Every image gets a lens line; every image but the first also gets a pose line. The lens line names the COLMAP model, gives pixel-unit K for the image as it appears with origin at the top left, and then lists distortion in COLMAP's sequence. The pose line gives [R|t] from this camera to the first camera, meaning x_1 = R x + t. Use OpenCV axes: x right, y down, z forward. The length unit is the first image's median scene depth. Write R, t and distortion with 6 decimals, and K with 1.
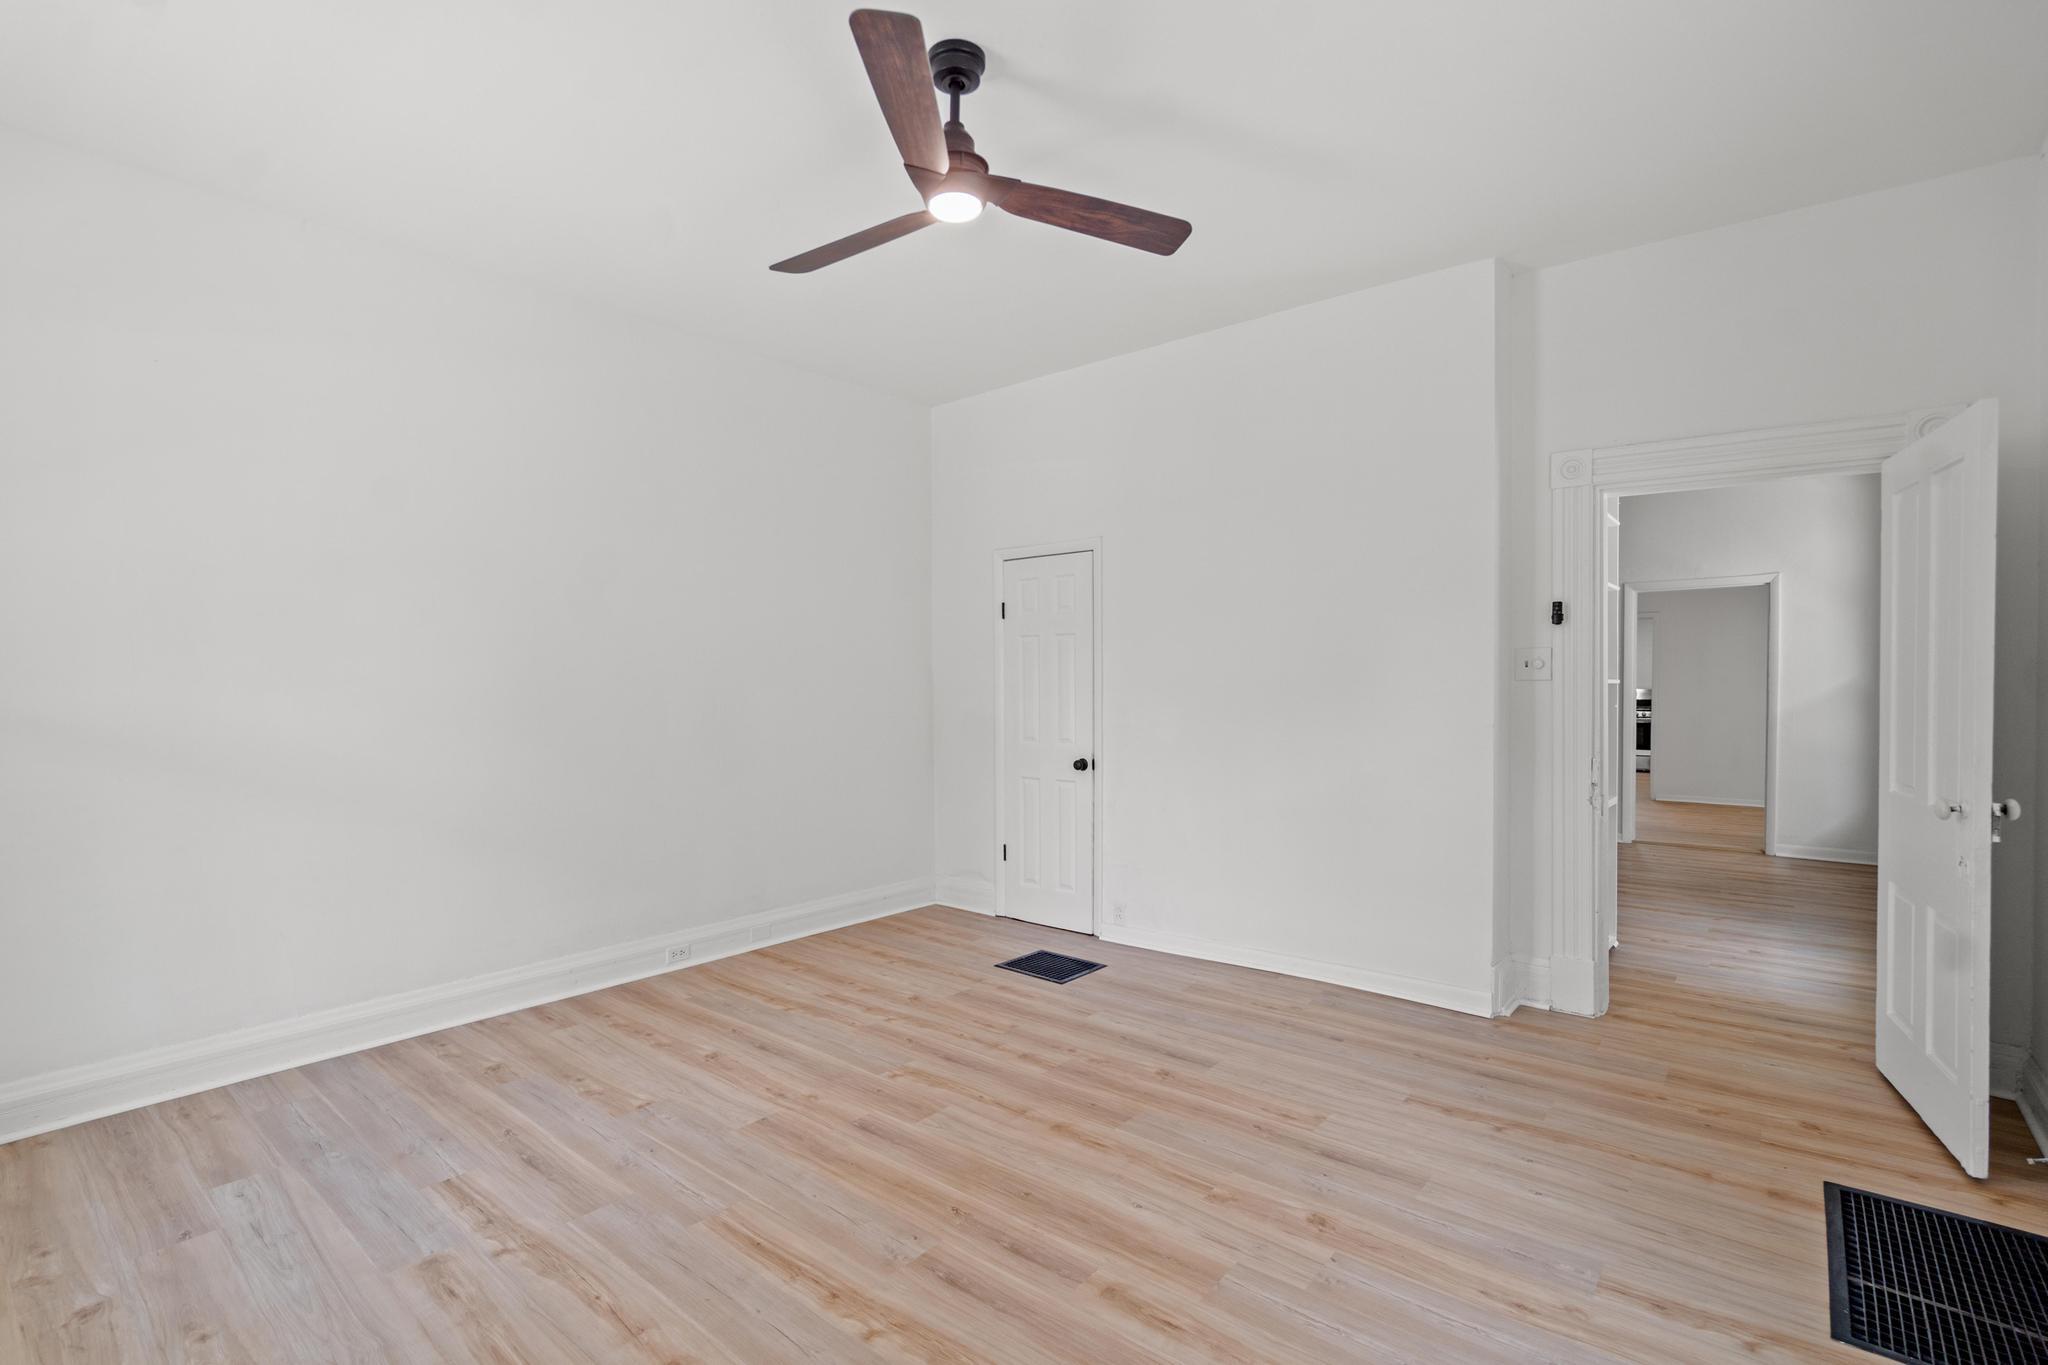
lens RADIAL K [[941.7, 0, 1026.0], [0, 941.7, 679.4], [0, 0, 1]] dist [0.000808, -0.000581]
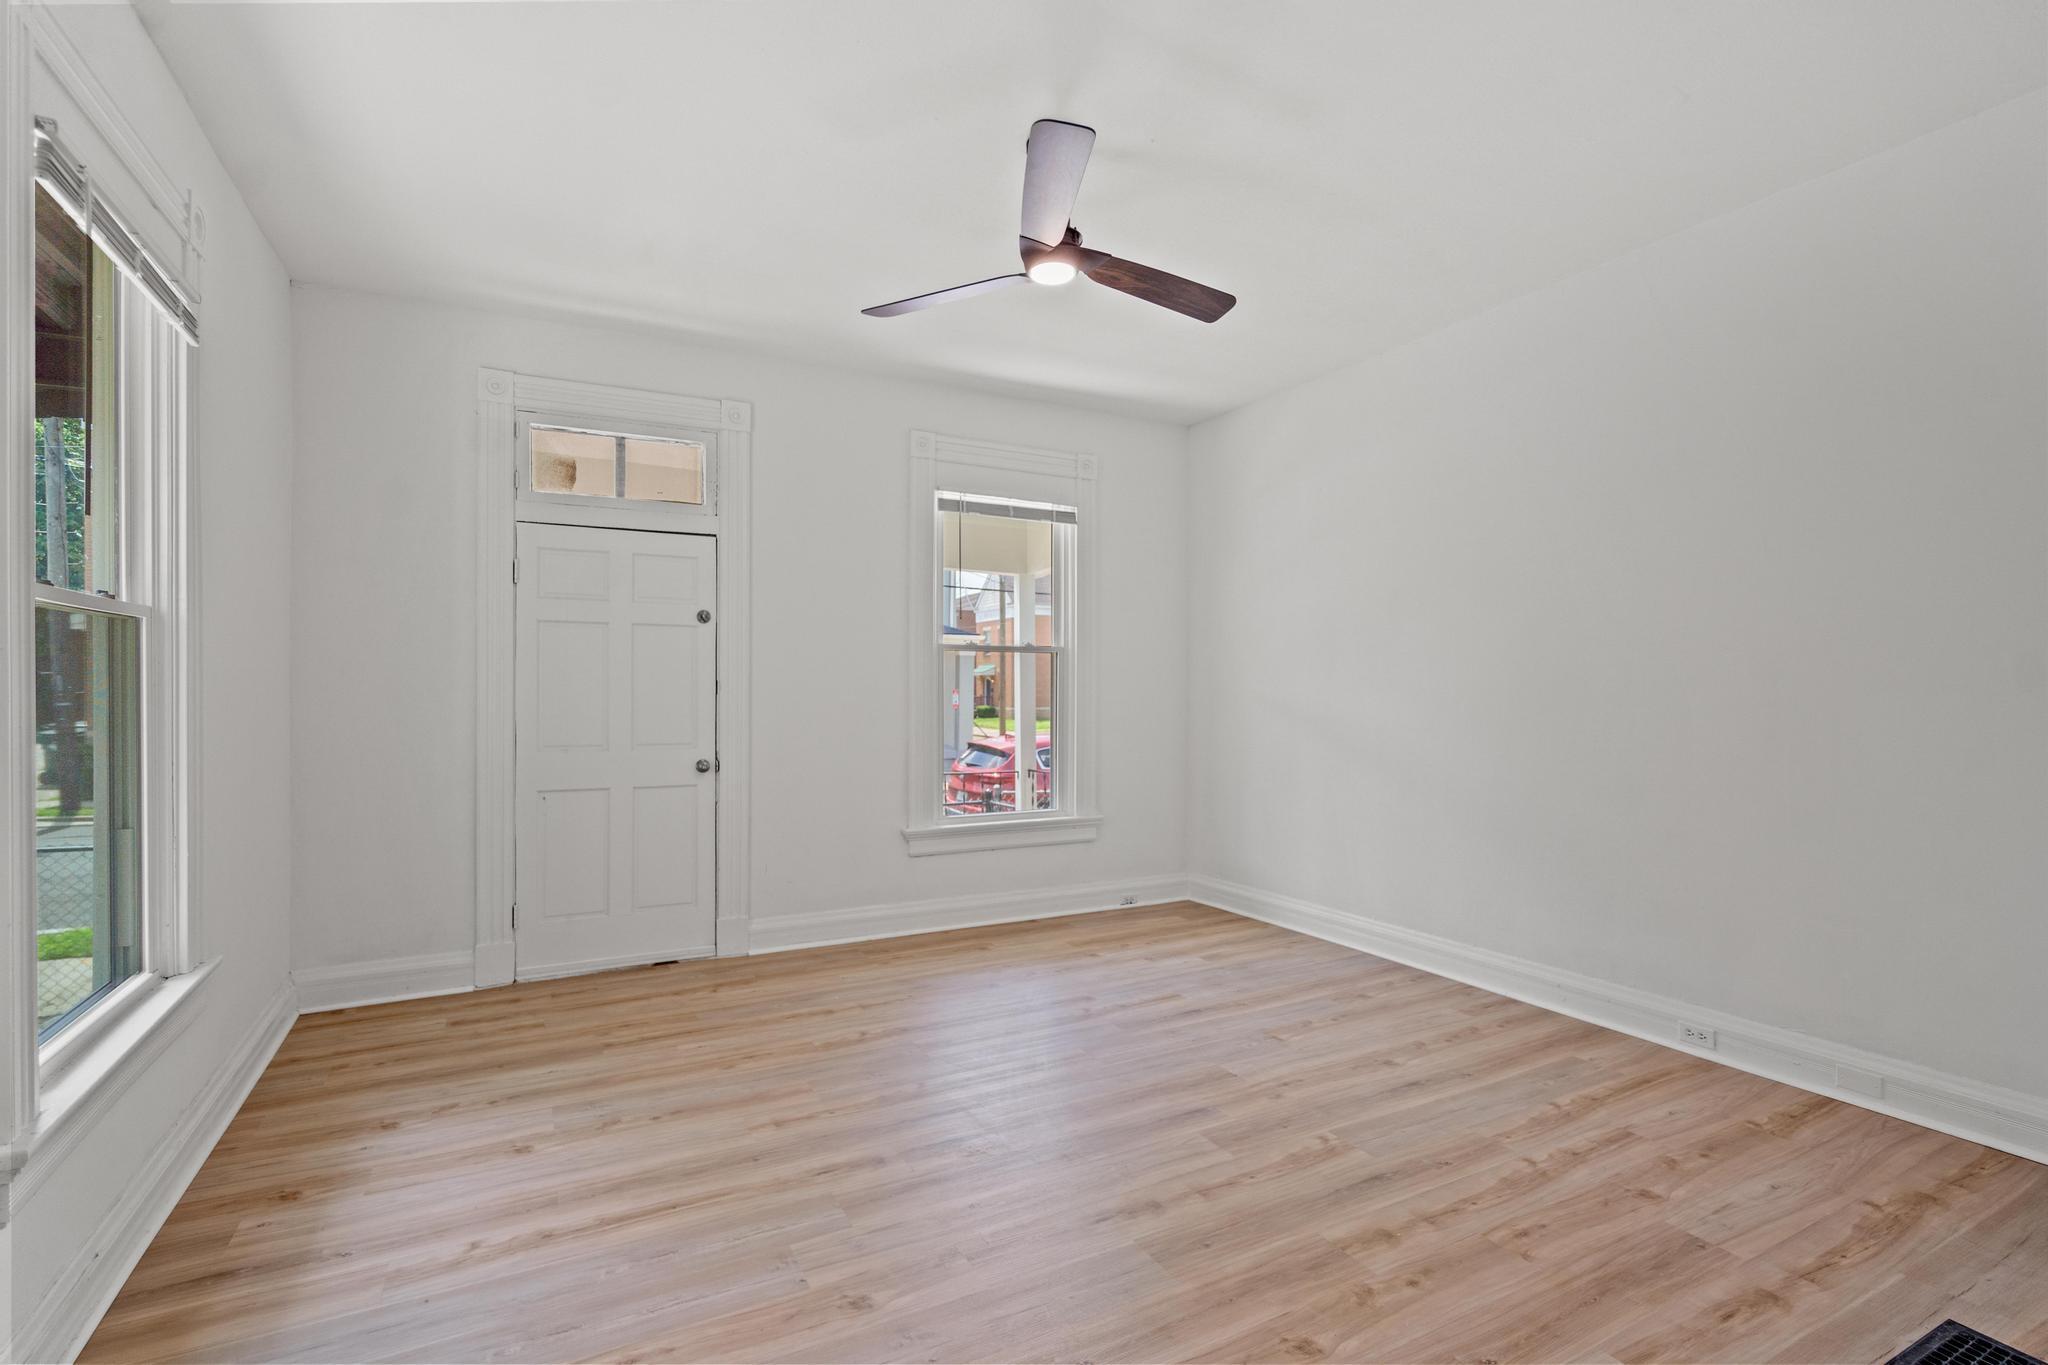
lens RADIAL K [[941.7, 0, 1017.1], [0, 941.7, 684.0], [0, 0, 1]] dist [0.000808, -0.000581]
pose [[-0.386491, 0.000885, -0.922293, 0.765525], [0.006992, 0.999974, -0.001970, -0.002237], [0.922266, -0.007210, -0.386487, 1.062203]]
